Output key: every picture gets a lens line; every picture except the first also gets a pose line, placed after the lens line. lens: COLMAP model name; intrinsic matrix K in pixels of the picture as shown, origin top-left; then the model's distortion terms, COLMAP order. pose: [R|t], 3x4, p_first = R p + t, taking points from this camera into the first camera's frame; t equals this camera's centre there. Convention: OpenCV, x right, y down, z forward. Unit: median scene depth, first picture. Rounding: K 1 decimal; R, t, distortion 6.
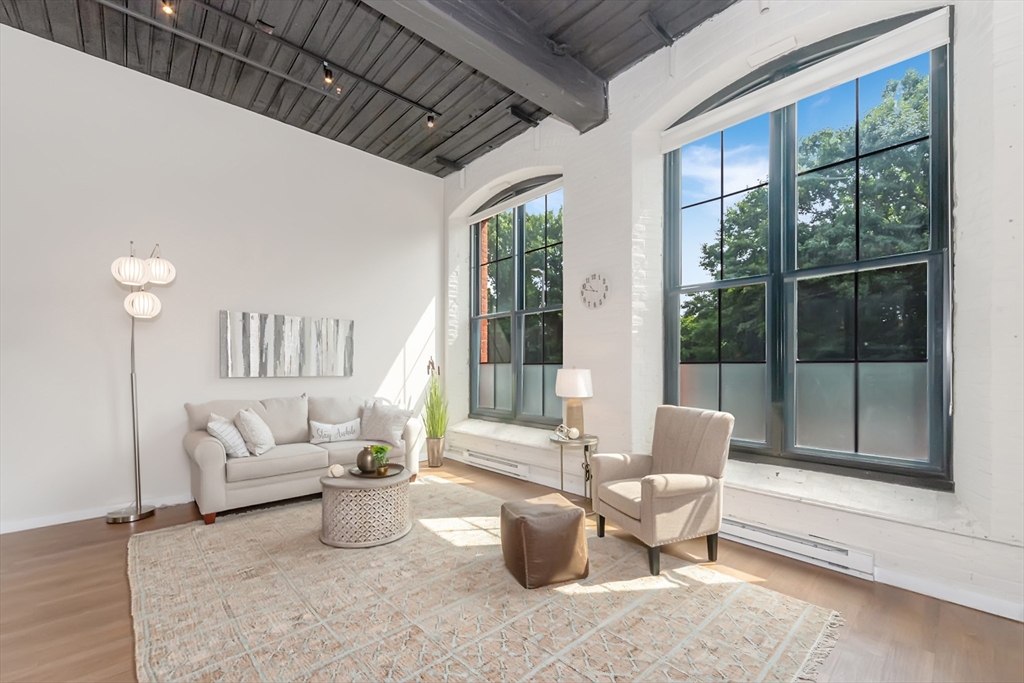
lens RADIAL K [[423.5, 0, 510.0], [0, 423.5, 368.4], [0, 0, 1]] dist [0.001665, 0.000205]
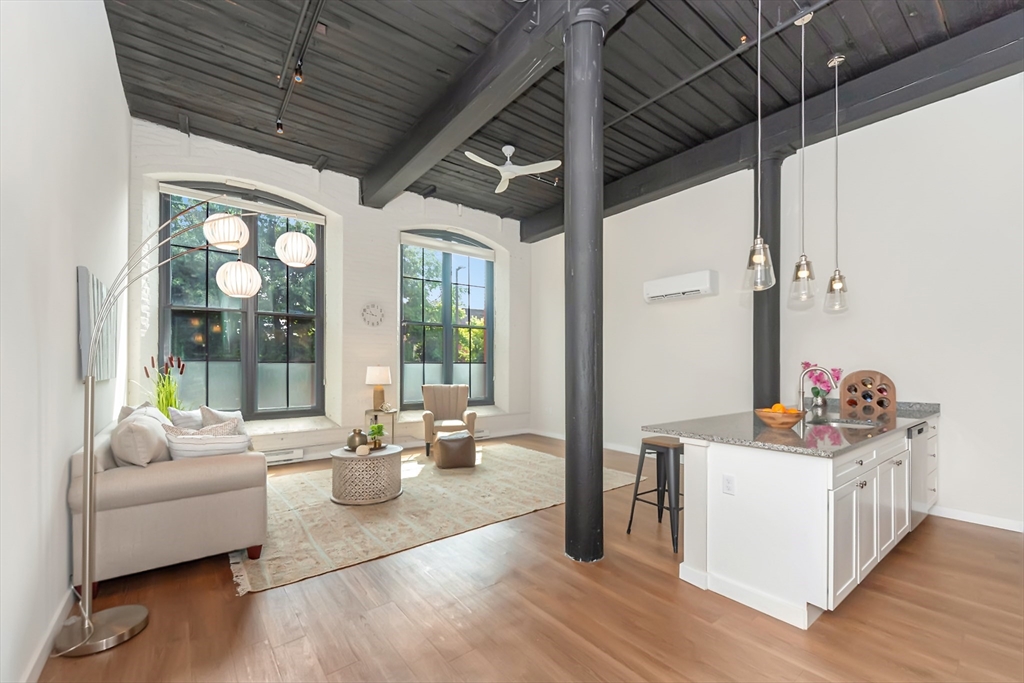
lens RADIAL K [[423.5, 0, 510.0], [0, 423.5, 368.4], [0, 0, 1]] dist [0.001665, 0.000205]
pose [[0.074369, -0.001267, 0.997230, -1.312150], [0.013497, 0.999909, 0.000264, 0.014942], [-0.997139, 0.013440, 0.074380, 0.409875]]
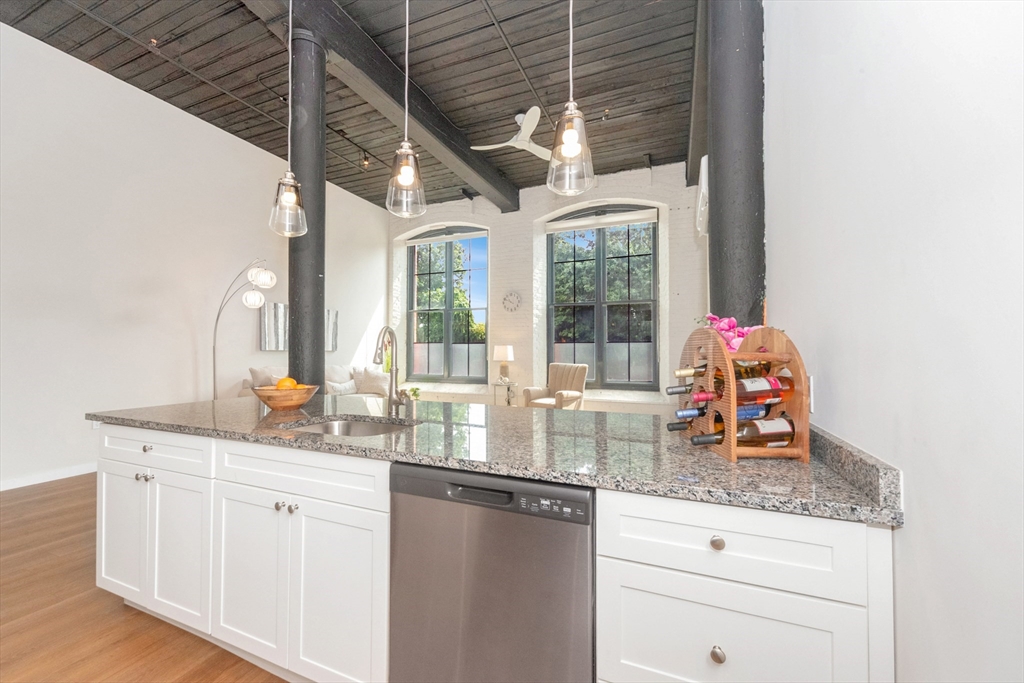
lens RADIAL K [[391.5, 0, 512.0], [0, 391.5, 341.5], [0, 0, 1]] dist [0.001287, 0.000170]
pose [[0.902983, 0.010055, 0.429558, -0.522659], [0.000802, 0.999685, -0.025086, 0.025331], [-0.429675, 0.022997, 0.902691, -0.508415]]
